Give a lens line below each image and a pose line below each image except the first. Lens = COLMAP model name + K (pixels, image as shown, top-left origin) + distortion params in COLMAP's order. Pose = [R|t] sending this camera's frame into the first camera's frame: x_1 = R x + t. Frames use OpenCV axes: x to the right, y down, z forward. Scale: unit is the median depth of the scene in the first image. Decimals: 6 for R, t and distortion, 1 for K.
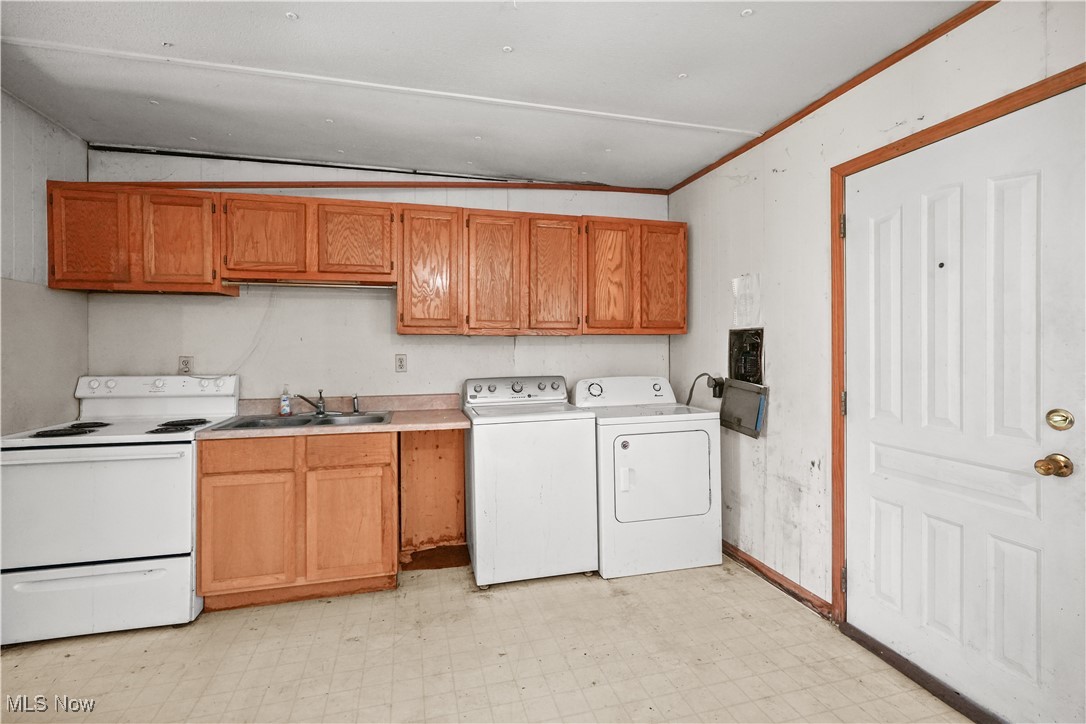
lens RADIAL K [[495.5, 0, 535.0], [0, 495.5, 354.7], [0, 0, 1]] dist [-0.012996, 0.003541]
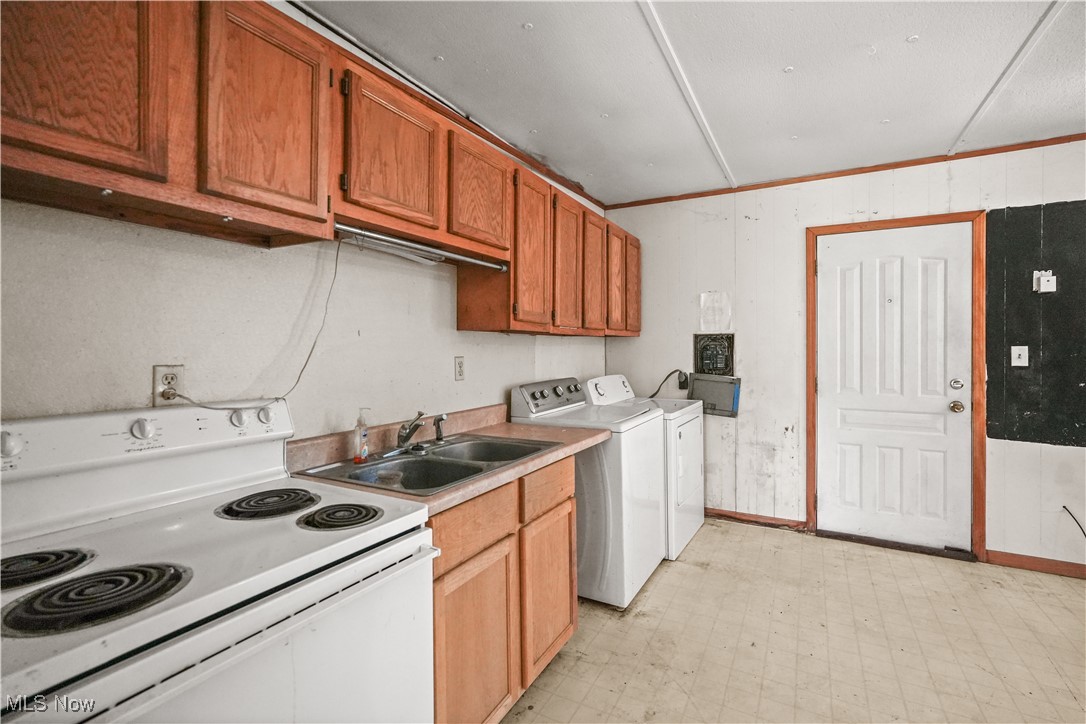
lens RADIAL K [[495.5, 0, 540.5], [0, 495.5, 354.7], [0, 0, 1]] dist [-0.012996, 0.003541]
pose [[0.683643, -0.006897, 0.729784, -0.927195], [0.010145, 0.999949, -0.000054, -0.002649], [-0.729746, 0.007440, 0.683678, 0.509784]]
